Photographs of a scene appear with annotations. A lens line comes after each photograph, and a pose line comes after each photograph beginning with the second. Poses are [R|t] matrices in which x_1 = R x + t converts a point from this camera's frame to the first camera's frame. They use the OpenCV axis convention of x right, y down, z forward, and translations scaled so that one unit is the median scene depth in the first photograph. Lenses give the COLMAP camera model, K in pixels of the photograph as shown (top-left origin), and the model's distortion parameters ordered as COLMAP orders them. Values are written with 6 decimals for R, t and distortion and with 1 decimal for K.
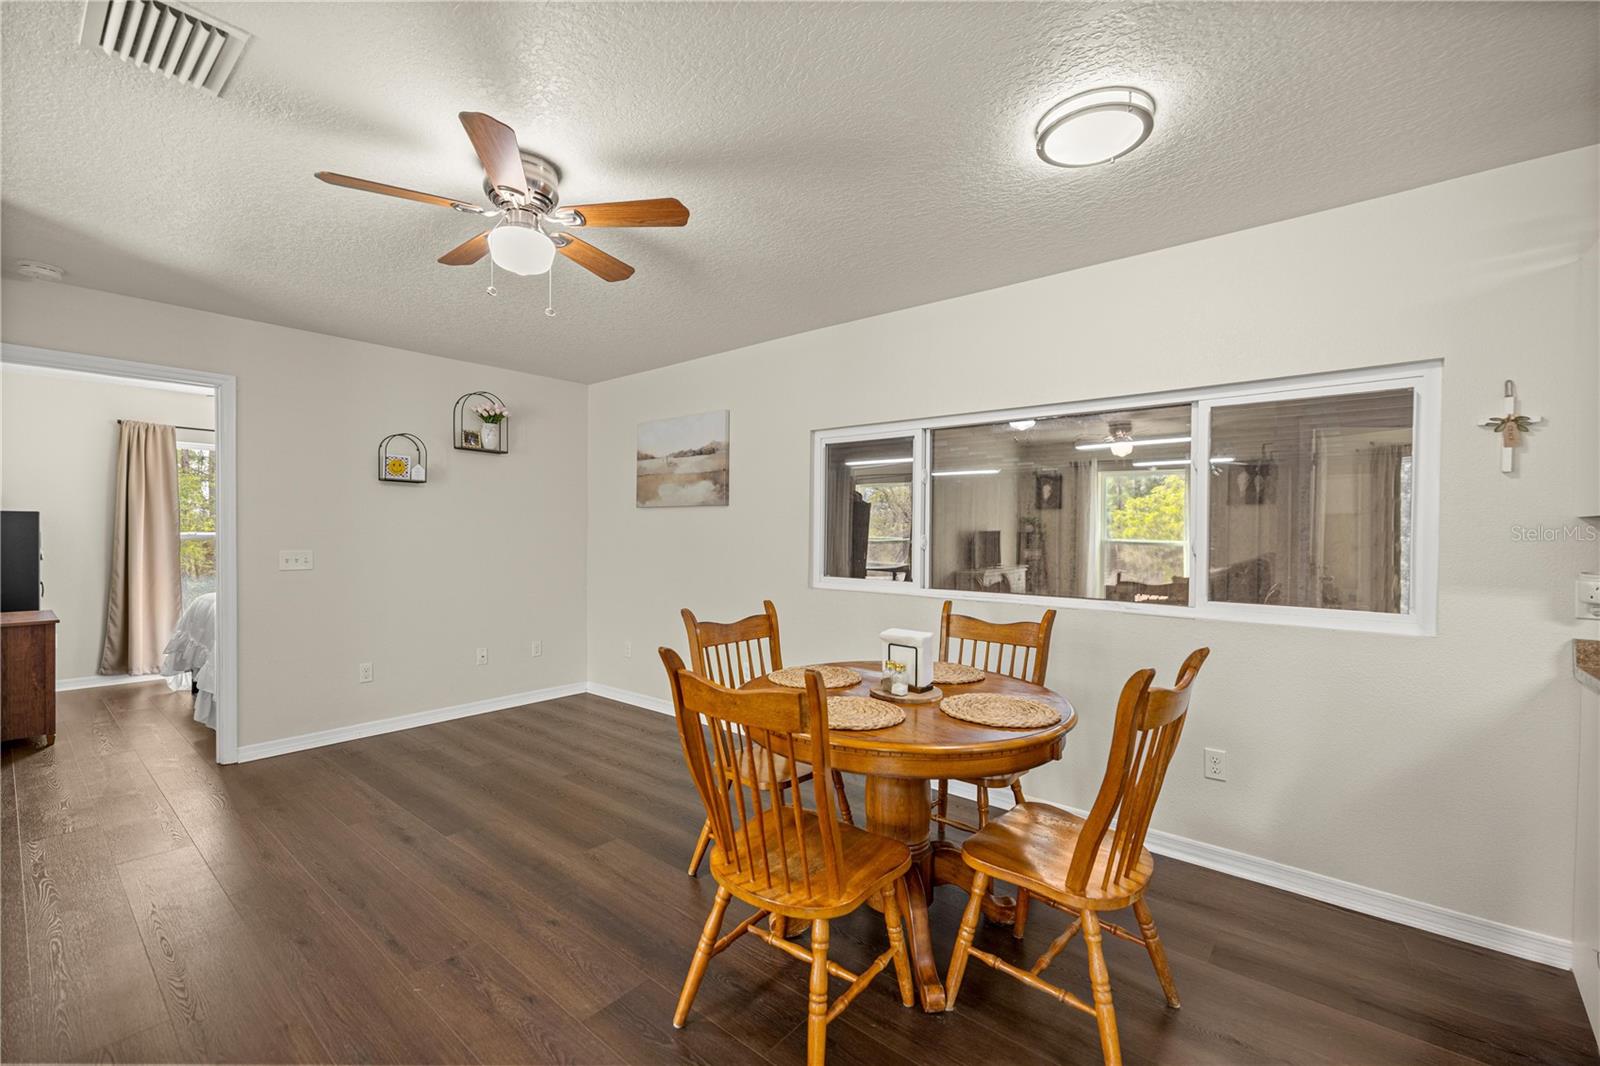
lens RADIAL K [[675.2, 0, 798.7], [0, 675.2, 546.3], [0, 0, 1]] dist [0.001062, -0.000146]
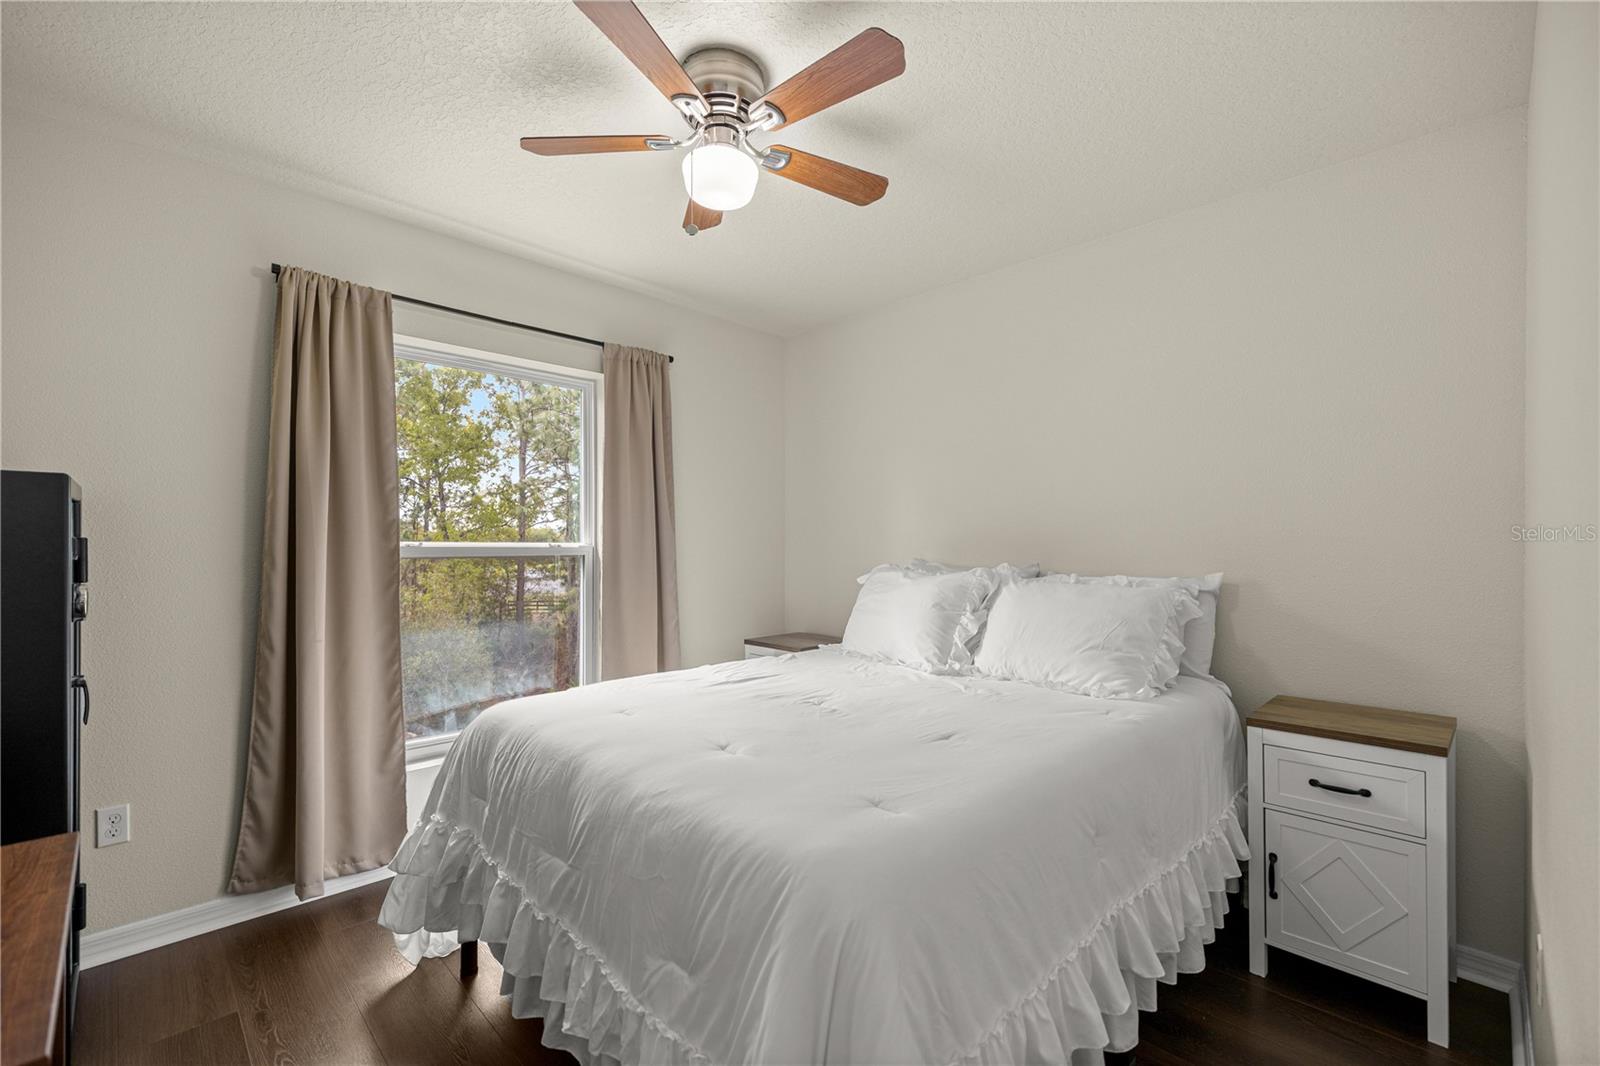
lens RADIAL K [[687.0, 0, 800.9], [0, 687.0, 550.5], [0, 0, 1]] dist [0.000778, 0.000099]
pose [[0.995935, -0.010732, -0.089428, -0.653369], [0.009329, 0.999827, -0.016094, -0.005254], [0.089585, 0.015194, 0.995863, 0.616629]]
